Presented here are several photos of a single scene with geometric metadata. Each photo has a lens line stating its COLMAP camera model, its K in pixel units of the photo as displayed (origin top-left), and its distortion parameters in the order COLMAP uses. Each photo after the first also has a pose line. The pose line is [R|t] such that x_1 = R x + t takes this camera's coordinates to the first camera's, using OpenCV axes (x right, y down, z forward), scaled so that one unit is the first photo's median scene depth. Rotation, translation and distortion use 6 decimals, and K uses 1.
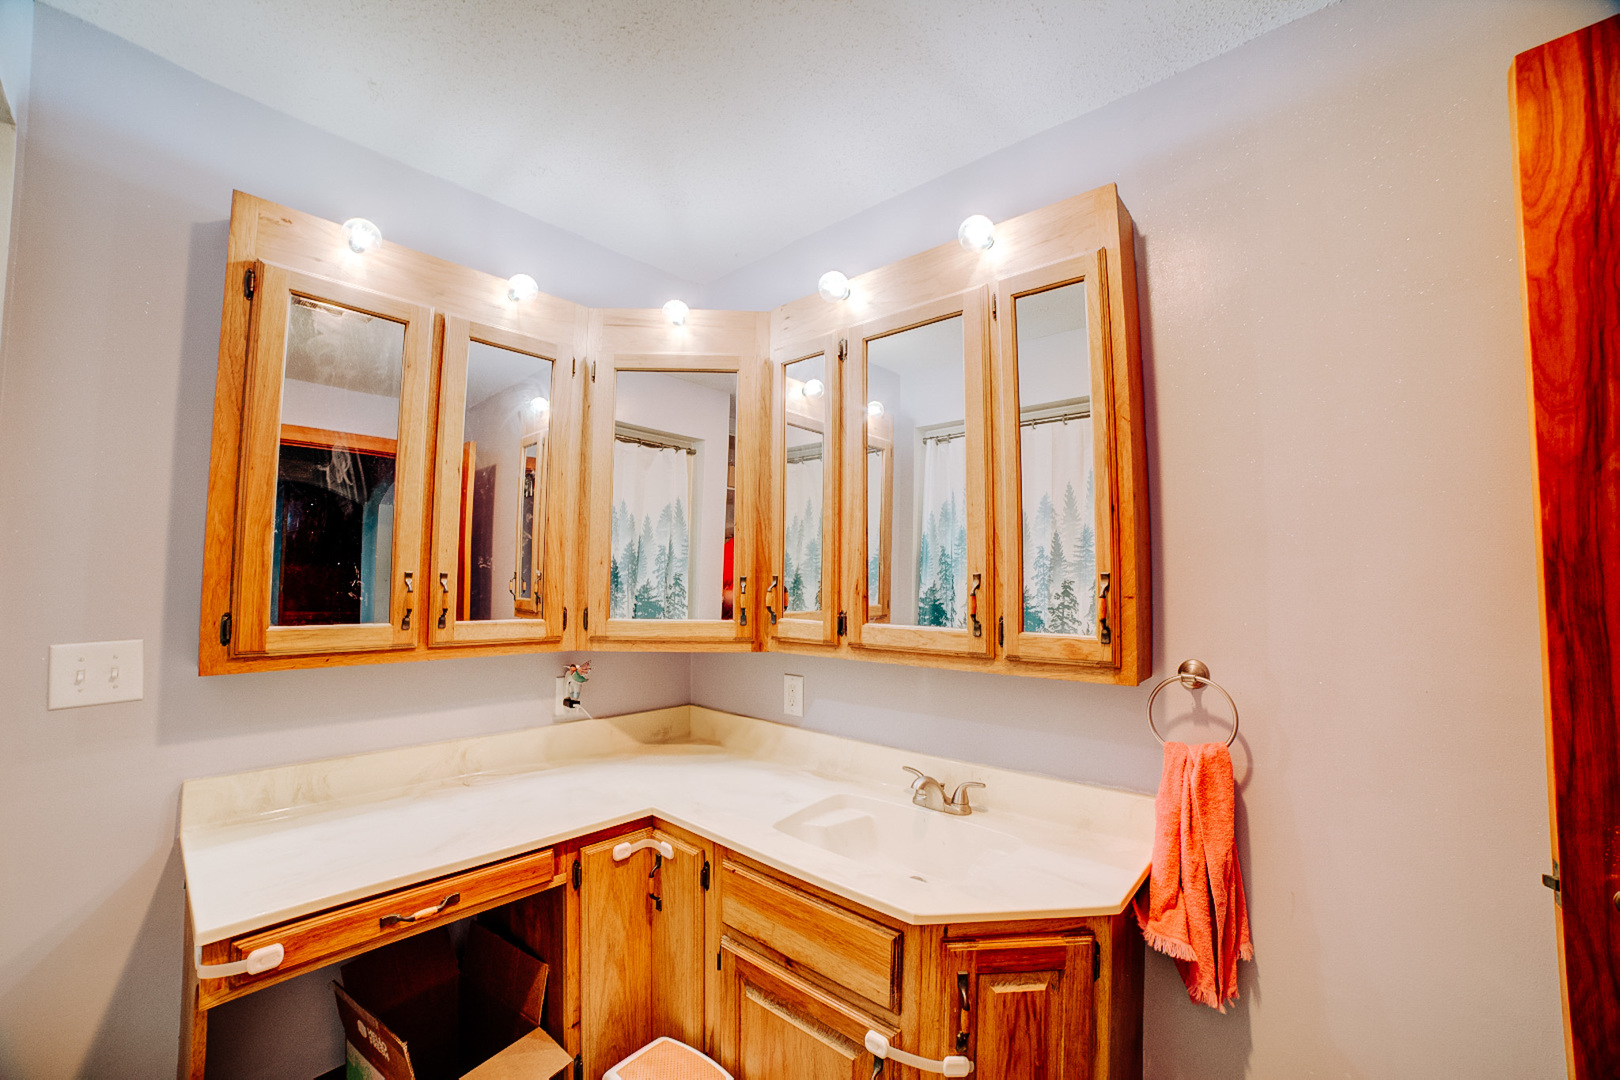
lens RADIAL K [[633.9, 0, 803.7], [0, 633.9, 543.5], [0, 0, 1]] dist [-0.097541, 0.031472]
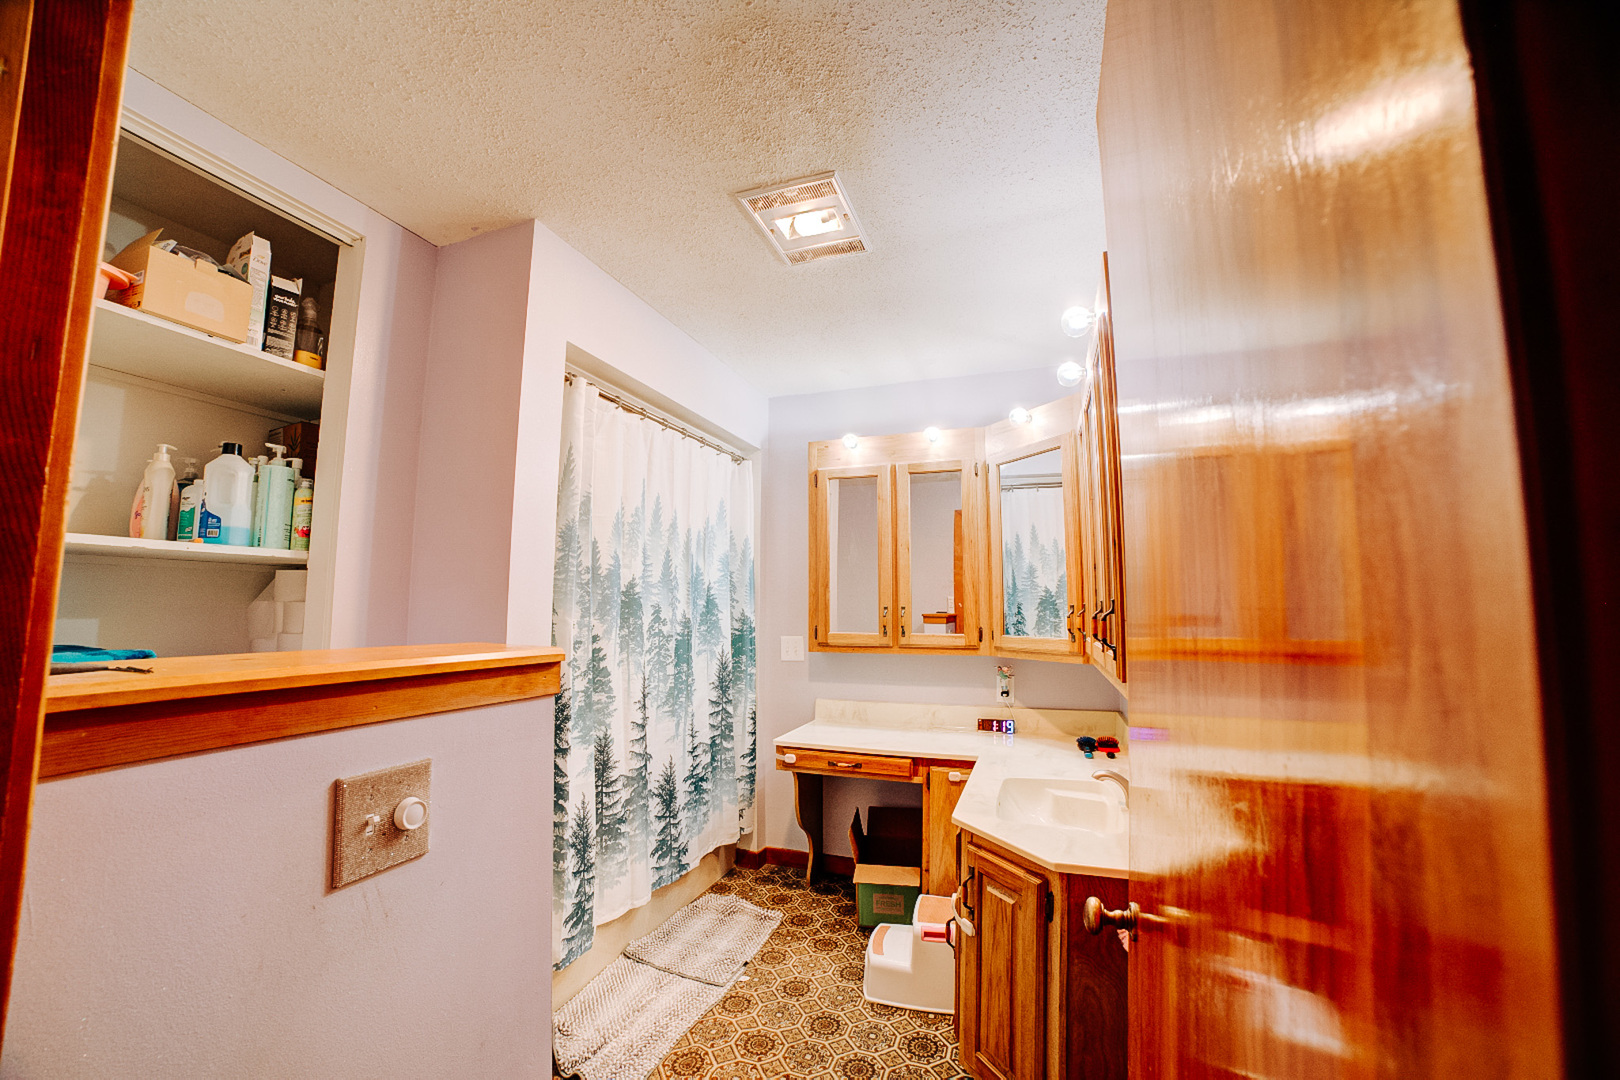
lens RADIAL K [[633.9, 0, 803.7], [0, 633.9, 543.5], [0, 0, 1]] dist [-0.097541, 0.031472]
pose [[0.362859, -0.105596, -0.925842, 1.210643], [0.058778, 0.994174, -0.090353, 0.017278], [0.929988, -0.021634, 0.366952, 0.048400]]
